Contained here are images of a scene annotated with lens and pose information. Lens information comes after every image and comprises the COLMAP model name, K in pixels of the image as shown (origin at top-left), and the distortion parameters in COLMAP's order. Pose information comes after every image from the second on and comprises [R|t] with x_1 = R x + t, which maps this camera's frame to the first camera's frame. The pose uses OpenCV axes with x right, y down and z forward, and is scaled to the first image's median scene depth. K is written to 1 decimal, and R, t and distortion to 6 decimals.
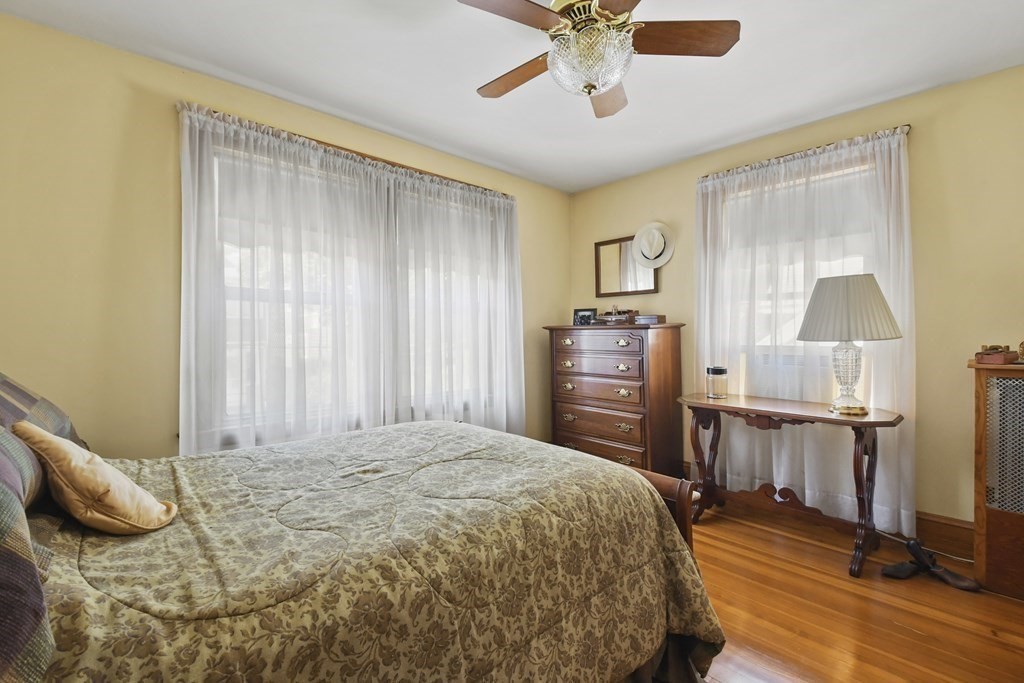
lens RADIAL K [[456.1, 0, 493.9], [0, 456.1, 348.2], [0, 0, 1]] dist [-0.018787, -0.000976]
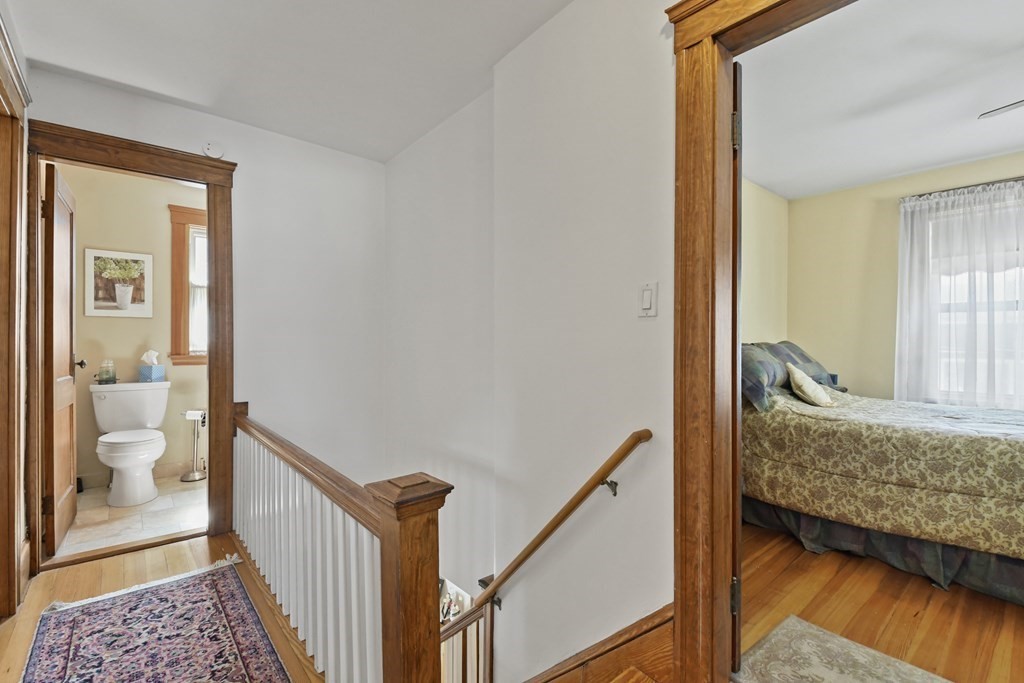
lens RADIAL K [[456.1, 0, 493.9], [0, 456.1, 348.2], [0, 0, 1]] dist [-0.018787, -0.000976]
pose [[-0.044725, 0.021523, -0.998767, 2.229753], [-0.012672, 0.999675, 0.022110, 0.009732], [0.998919, 0.013646, -0.044437, -0.956576]]
